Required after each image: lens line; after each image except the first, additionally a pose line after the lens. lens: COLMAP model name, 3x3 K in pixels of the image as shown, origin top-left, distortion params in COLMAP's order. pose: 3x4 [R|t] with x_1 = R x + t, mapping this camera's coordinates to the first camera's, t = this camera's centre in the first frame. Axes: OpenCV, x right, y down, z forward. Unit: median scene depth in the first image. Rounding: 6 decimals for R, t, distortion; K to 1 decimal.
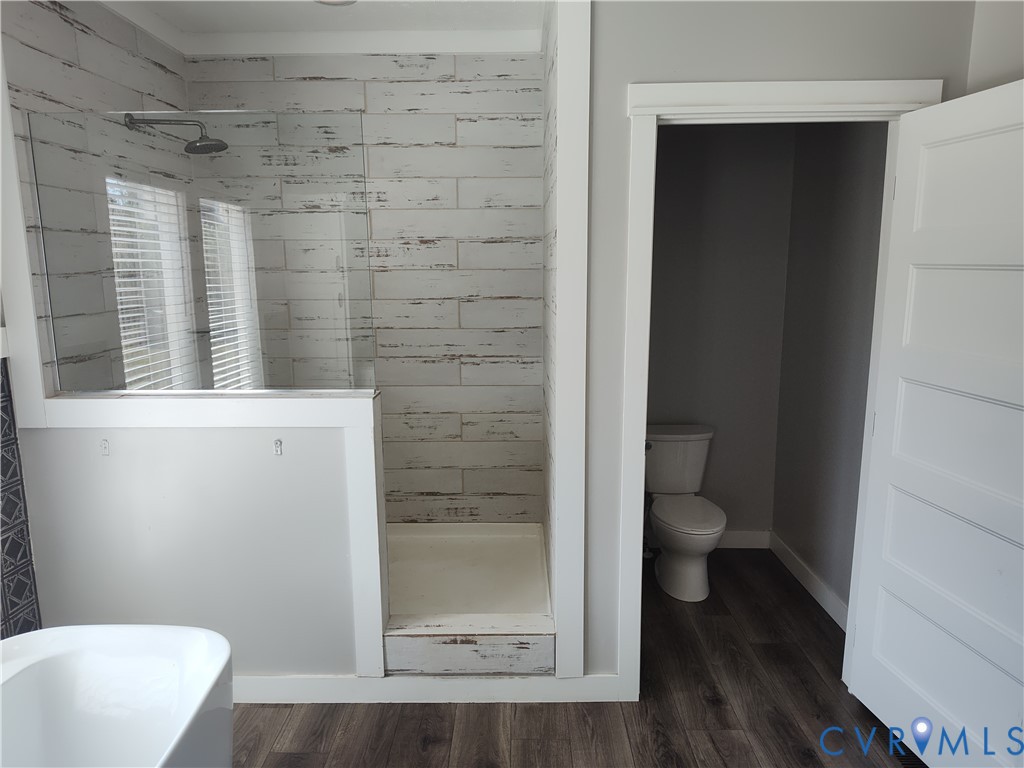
lens RADIAL K [[700.4, 0, 514.6], [0, 700.4, 381.1], [0, 0, 1]] dist [0.055428, -0.048377]
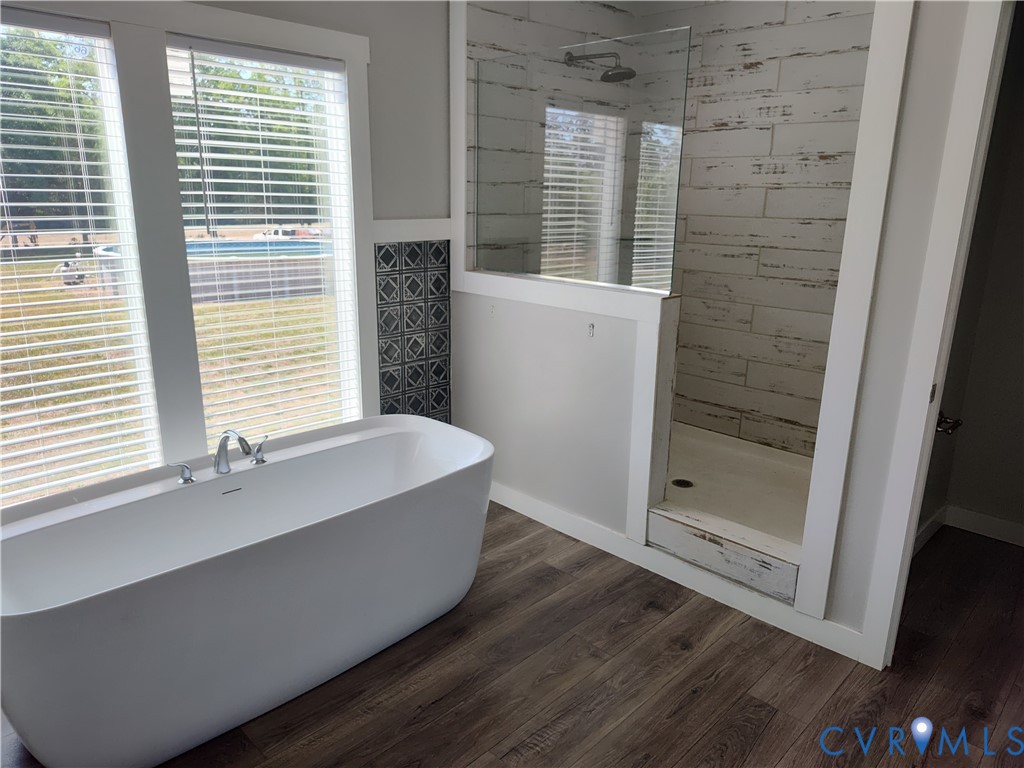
lens RADIAL K [[700.4, 0, 516.9], [0, 700.4, 372.0], [0, 0, 1]] dist [0.055428, -0.048377]
pose [[0.735829, 0.192424, -0.649253, 0.299636], [-0.136540, 0.981245, 0.136071, 0.014103], [0.663259, -0.011475, 0.748302, 0.012624]]
